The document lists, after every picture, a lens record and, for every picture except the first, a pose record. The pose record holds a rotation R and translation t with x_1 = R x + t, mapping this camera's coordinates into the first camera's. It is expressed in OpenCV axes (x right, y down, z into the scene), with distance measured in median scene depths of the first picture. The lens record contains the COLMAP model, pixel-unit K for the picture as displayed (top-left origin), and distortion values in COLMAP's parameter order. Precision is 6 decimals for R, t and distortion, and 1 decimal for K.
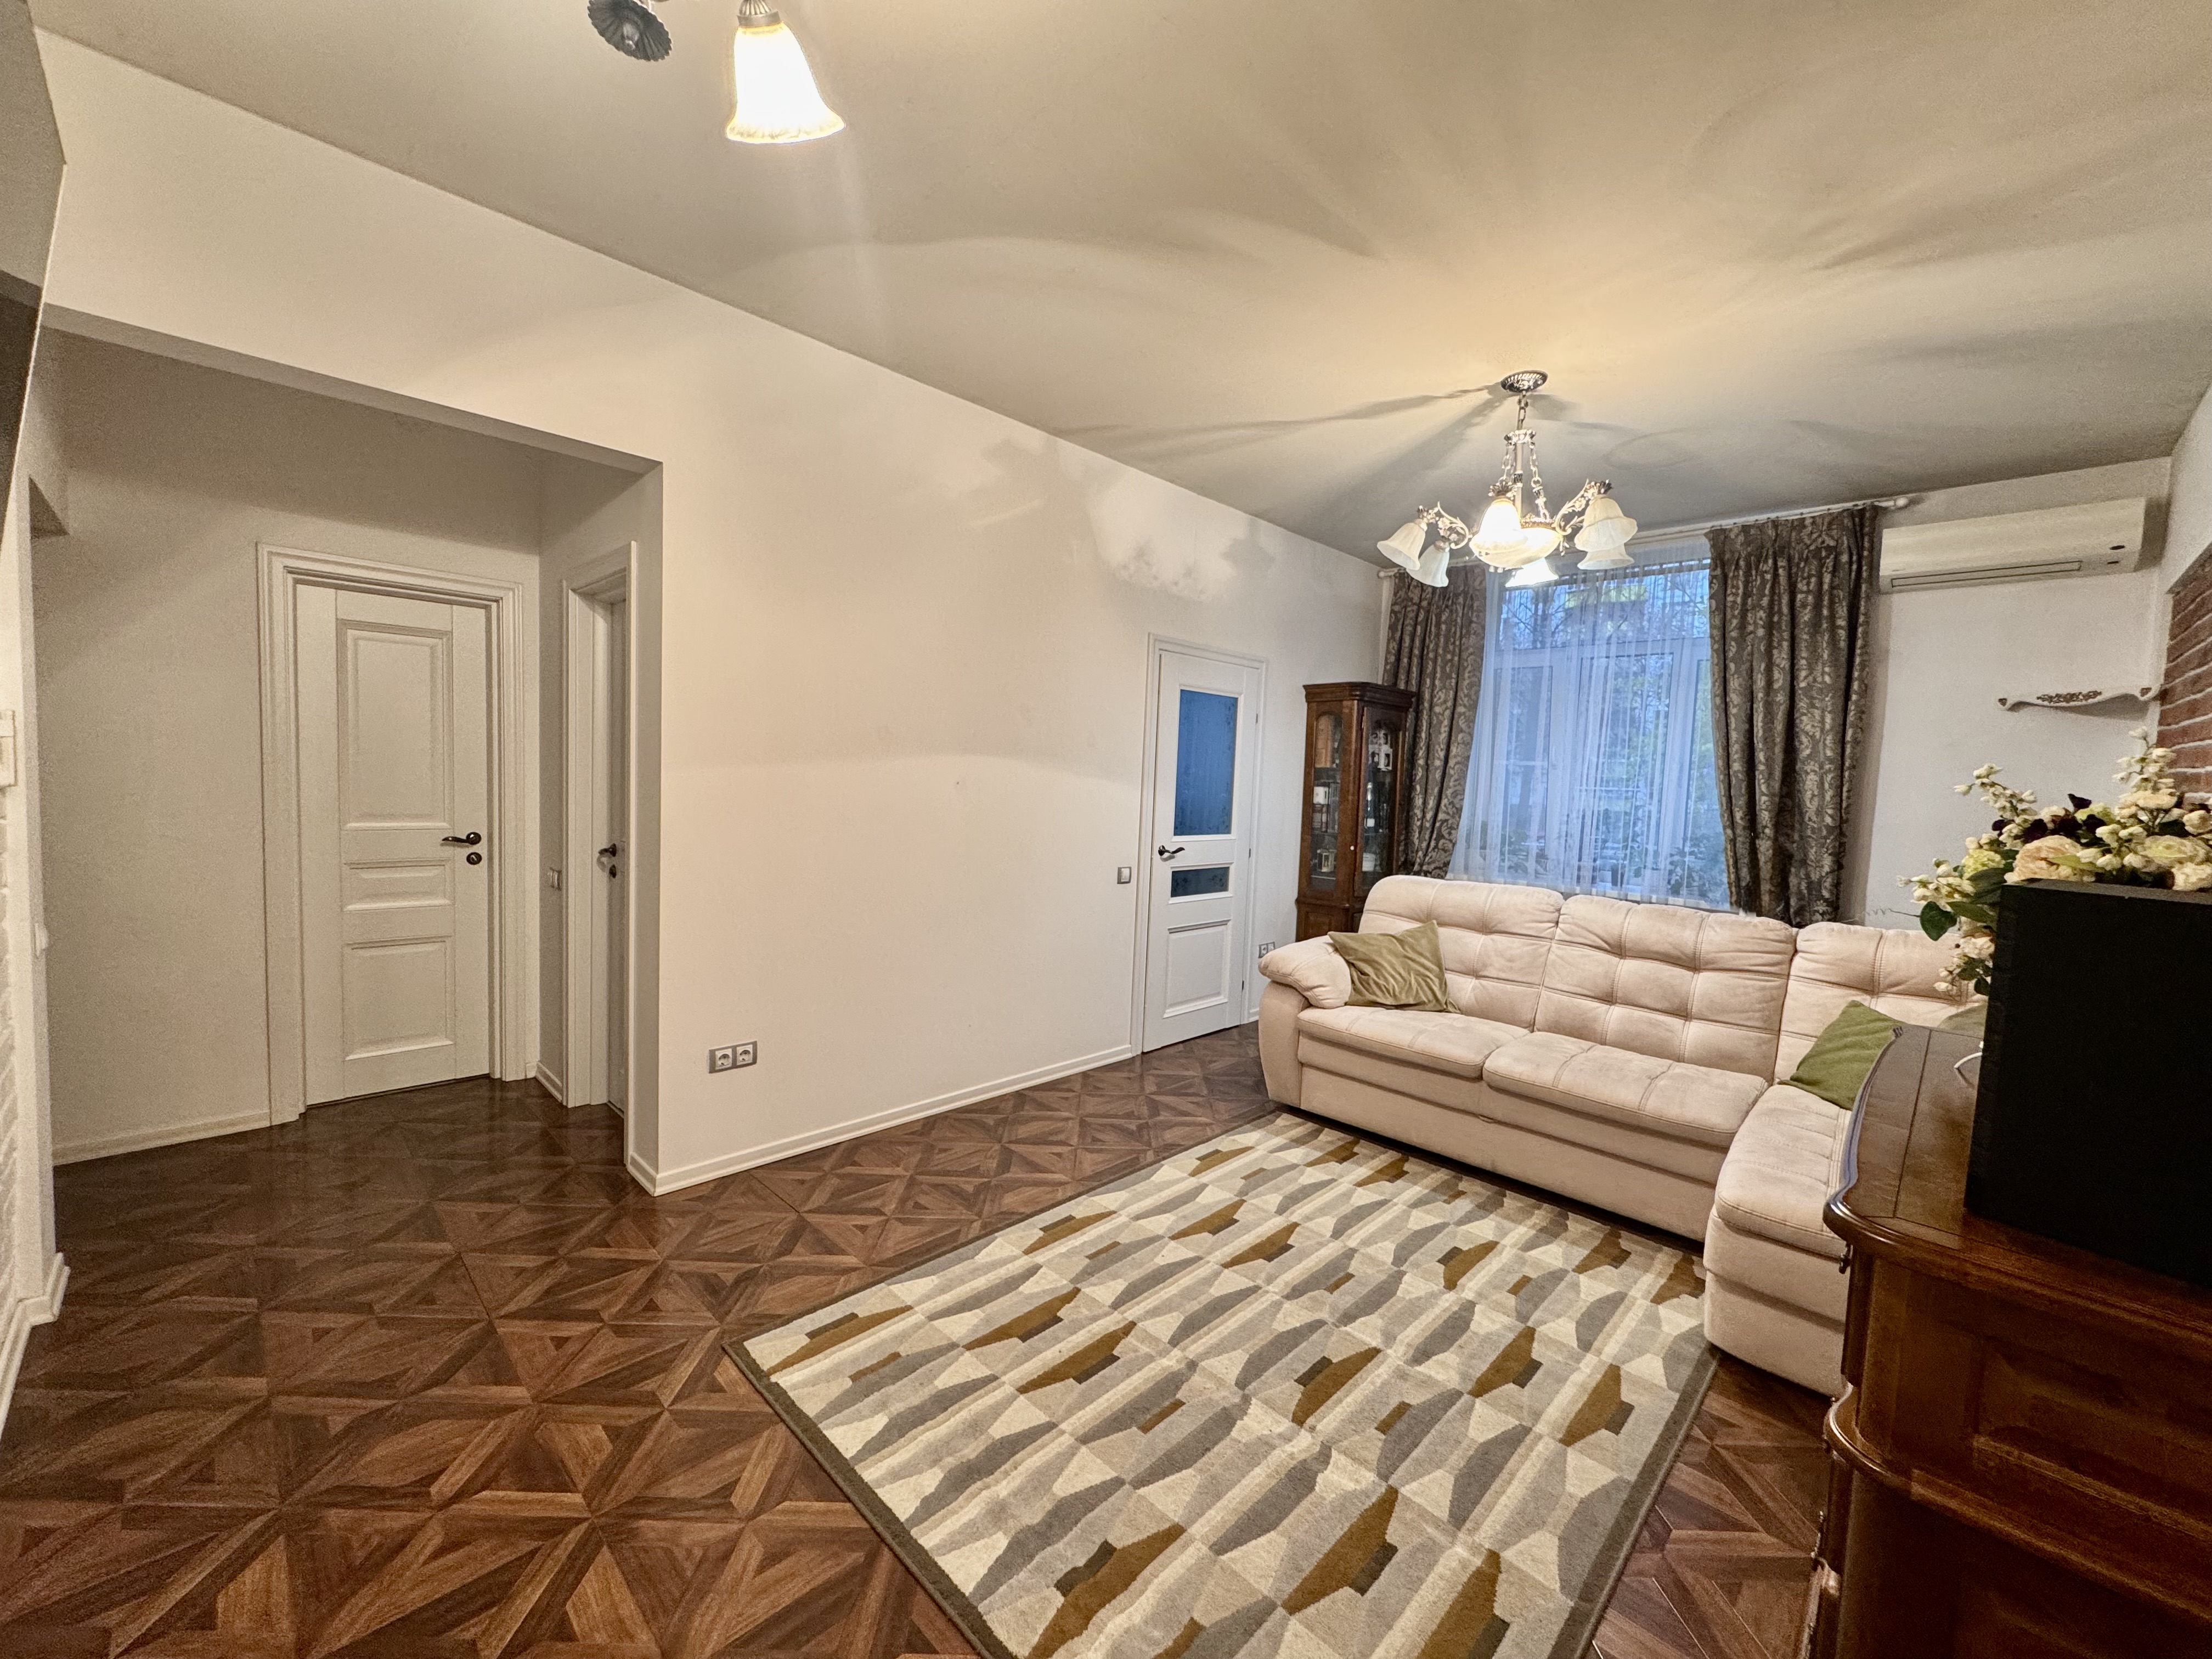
lens RADIAL K [[882.2, 0, 1106.0], [0, 882.2, 829.5], [0, 0, 1]] dist [-0.001824, -0.000053]
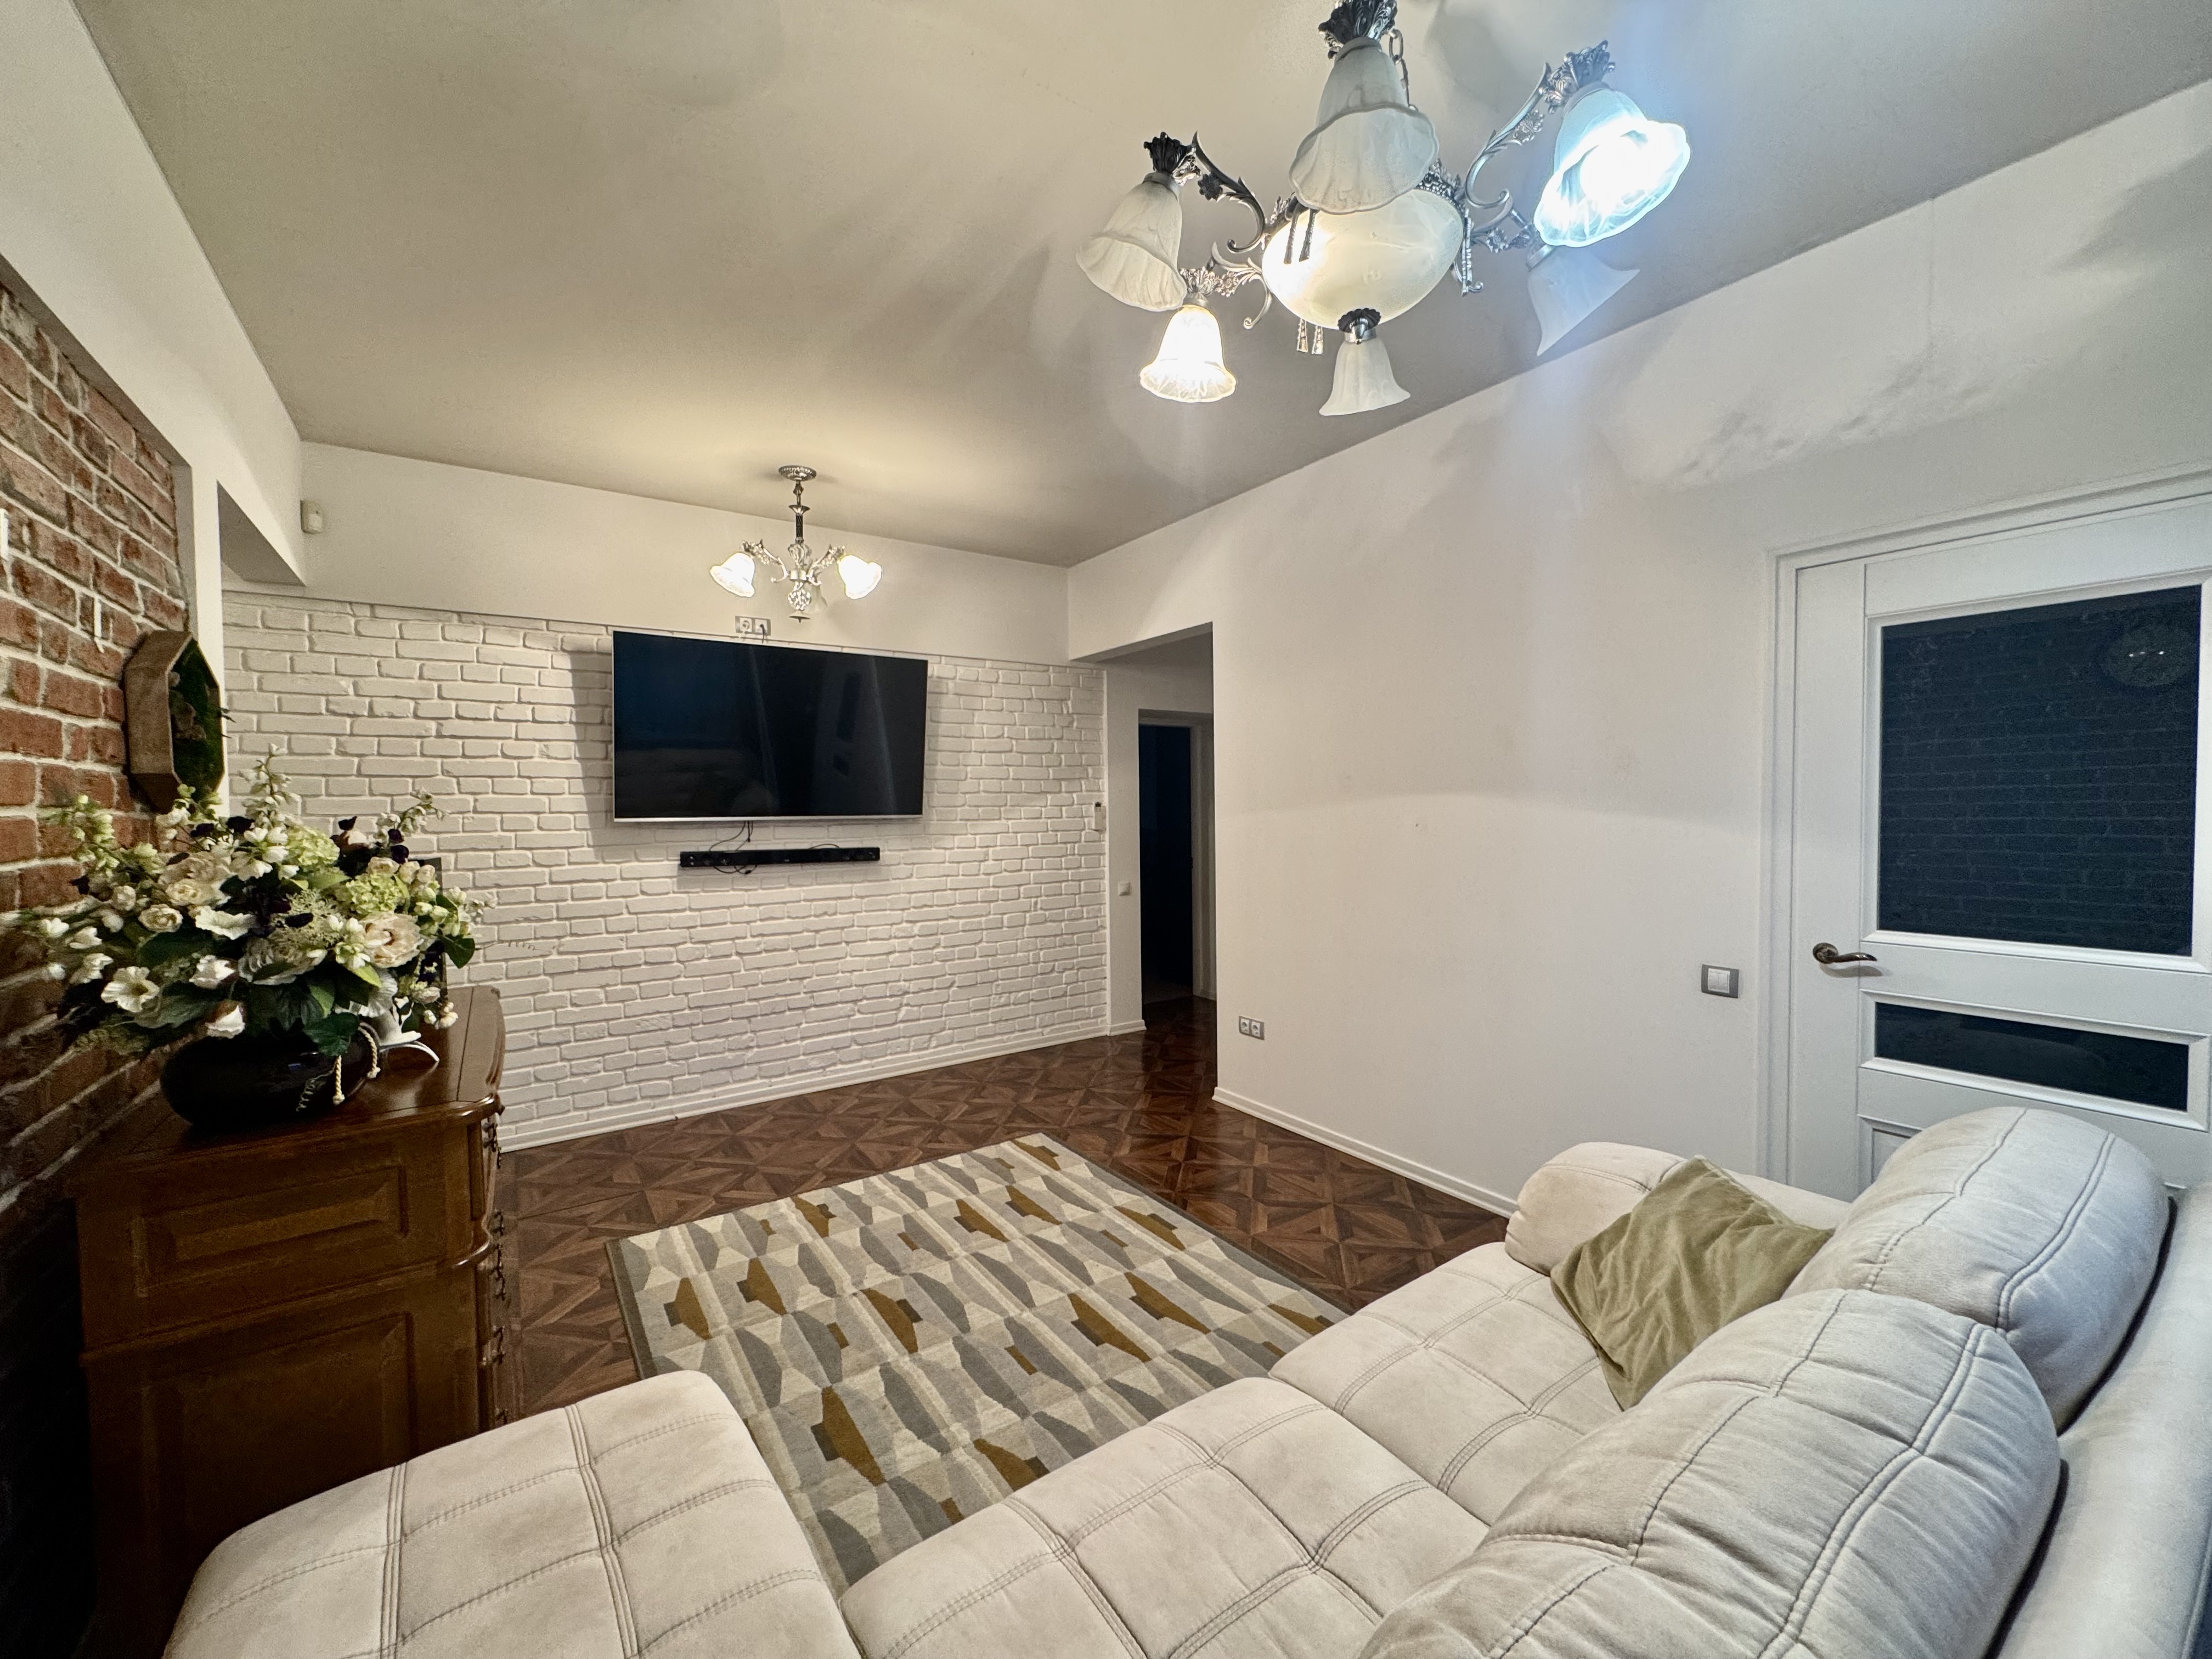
lens RADIAL K [[882.2, 0, 1106.0], [0, 882.2, 829.5], [0, 0, 1]] dist [-0.001824, -0.000053]
pose [[-0.188792, -0.007605, -0.981988, 1.280688], [-0.054075, 0.998533, 0.002663, -0.051867], [0.980527, 0.053604, -0.188926, 1.361880]]
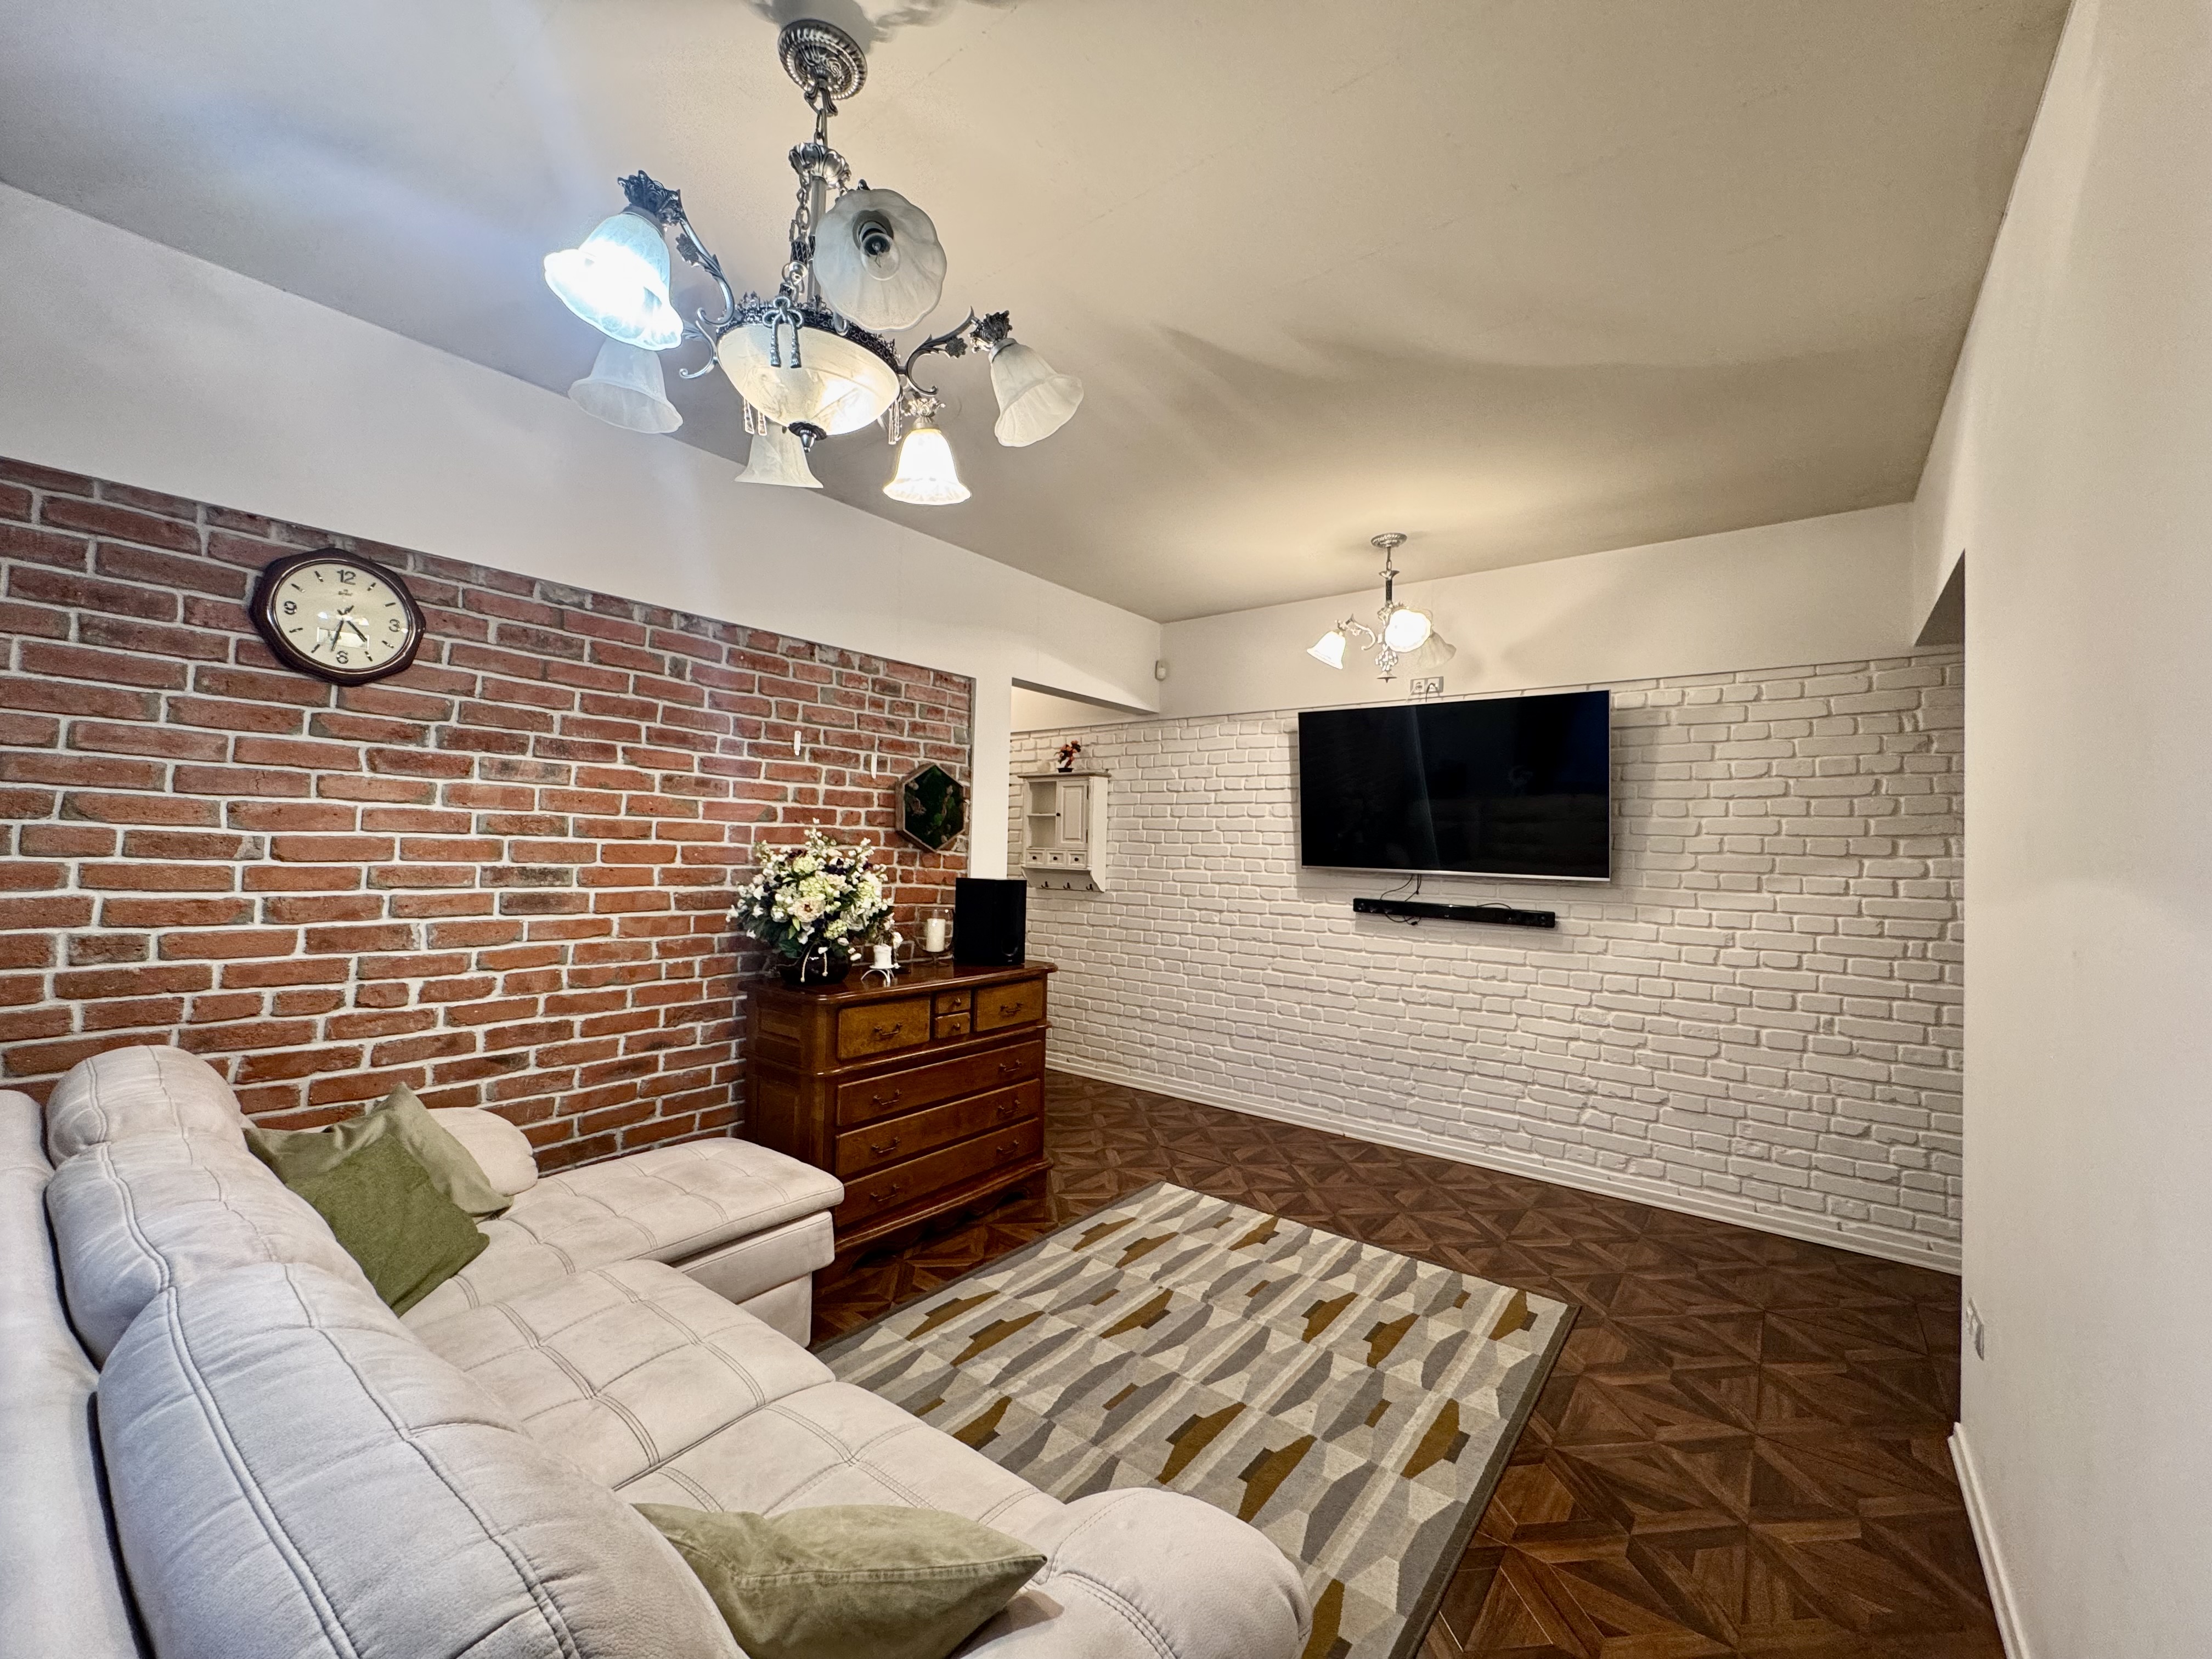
lens RADIAL K [[882.2, 0, 1106.0], [0, 882.2, 829.5], [0, 0, 1]] dist [-0.001824, -0.000053]
pose [[-0.990974, -0.065913, -0.116733, 0.478454], [-0.070390, 0.996917, 0.034656, -0.142009], [0.114089, 0.042560, -0.992558, 2.120153]]
